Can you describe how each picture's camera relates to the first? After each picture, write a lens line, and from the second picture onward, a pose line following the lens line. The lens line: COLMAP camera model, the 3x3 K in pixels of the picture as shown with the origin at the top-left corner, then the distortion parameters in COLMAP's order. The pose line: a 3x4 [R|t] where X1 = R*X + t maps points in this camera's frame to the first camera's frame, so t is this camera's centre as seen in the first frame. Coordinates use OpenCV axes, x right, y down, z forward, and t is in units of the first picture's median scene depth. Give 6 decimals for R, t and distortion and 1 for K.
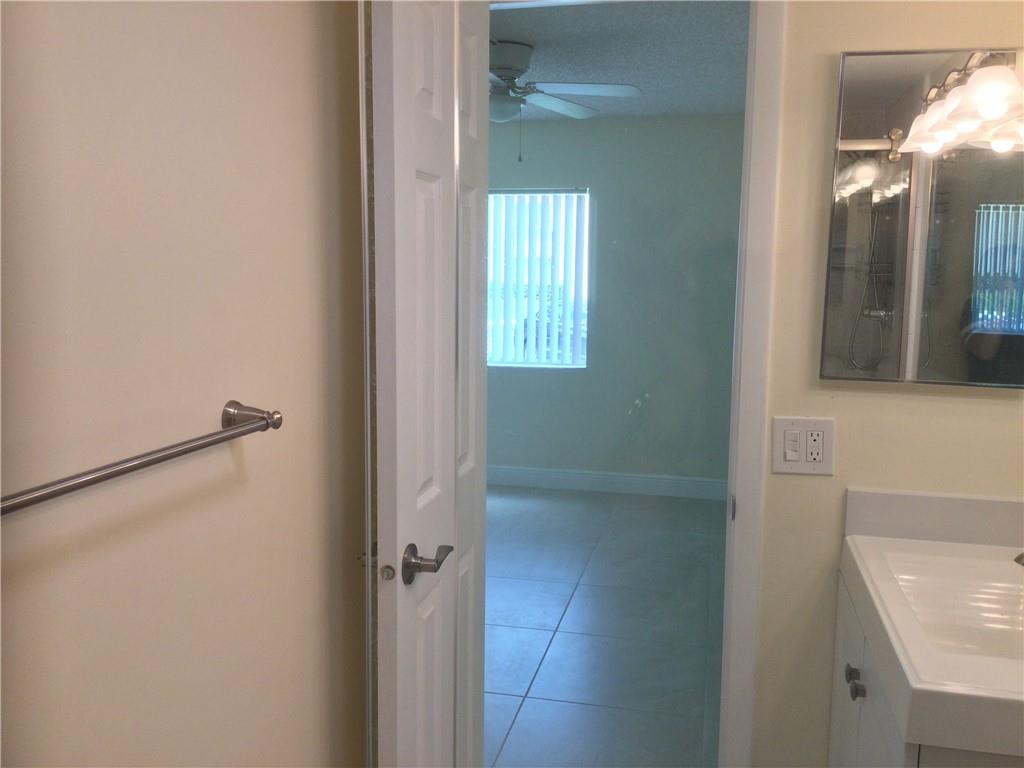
lens RADIAL K [[919.6, 0, 508.2], [0, 919.6, 384.0], [0, 0, 1]] dist [0.094131, -0.177127]
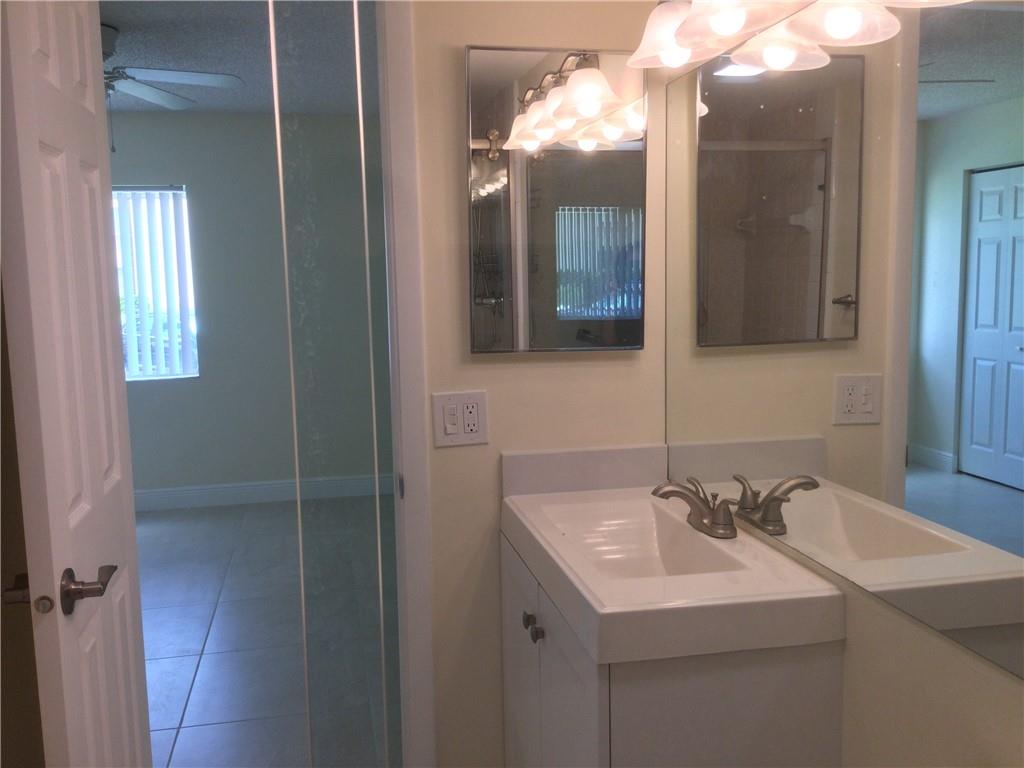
lens RADIAL K [[919.6, 0, 508.2], [0, 919.6, 384.0], [0, 0, 1]] dist [0.094131, -0.177127]
pose [[0.908858, -0.080927, 0.409179, -0.051992], [0.083529, 0.996438, 0.011542, 0.017208], [-0.408655, 0.023688, 0.912381, 0.016191]]
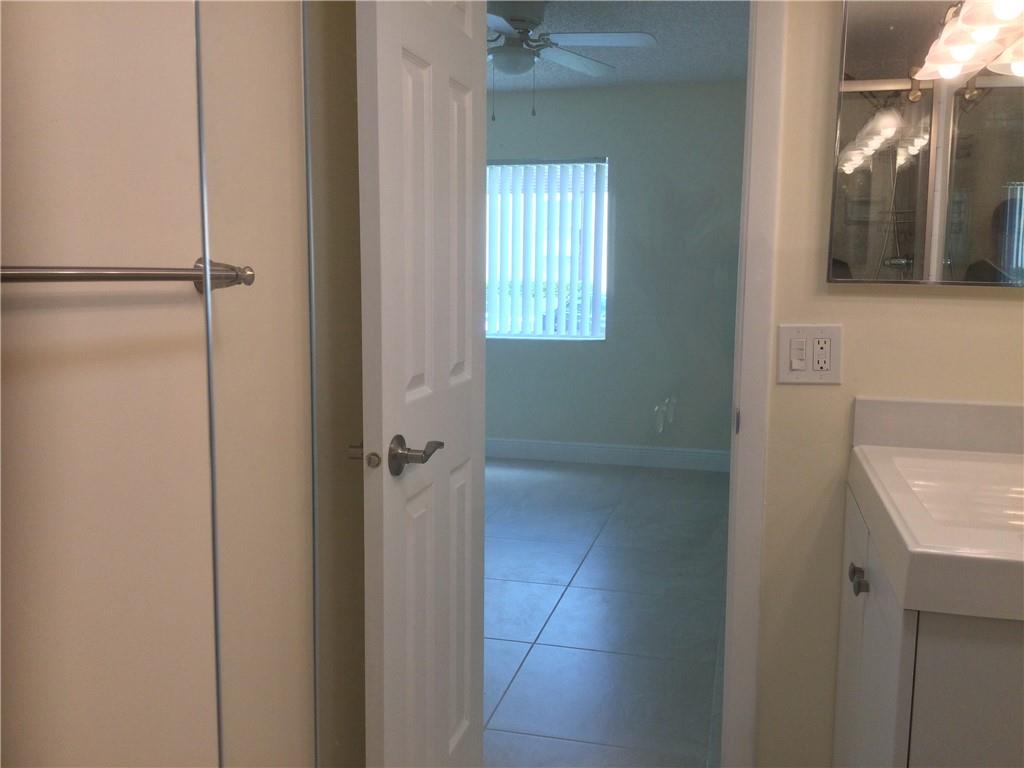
lens RADIAL K [[919.6, 0, 508.2], [0, 919.6, 384.0], [0, 0, 1]] dist [0.094131, -0.177127]
pose [[0.999551, -0.000724, -0.029970, 0.028616], [0.000765, 0.999999, 0.001351, 0.084574], [0.029969, -0.001373, 0.999550, 0.020397]]
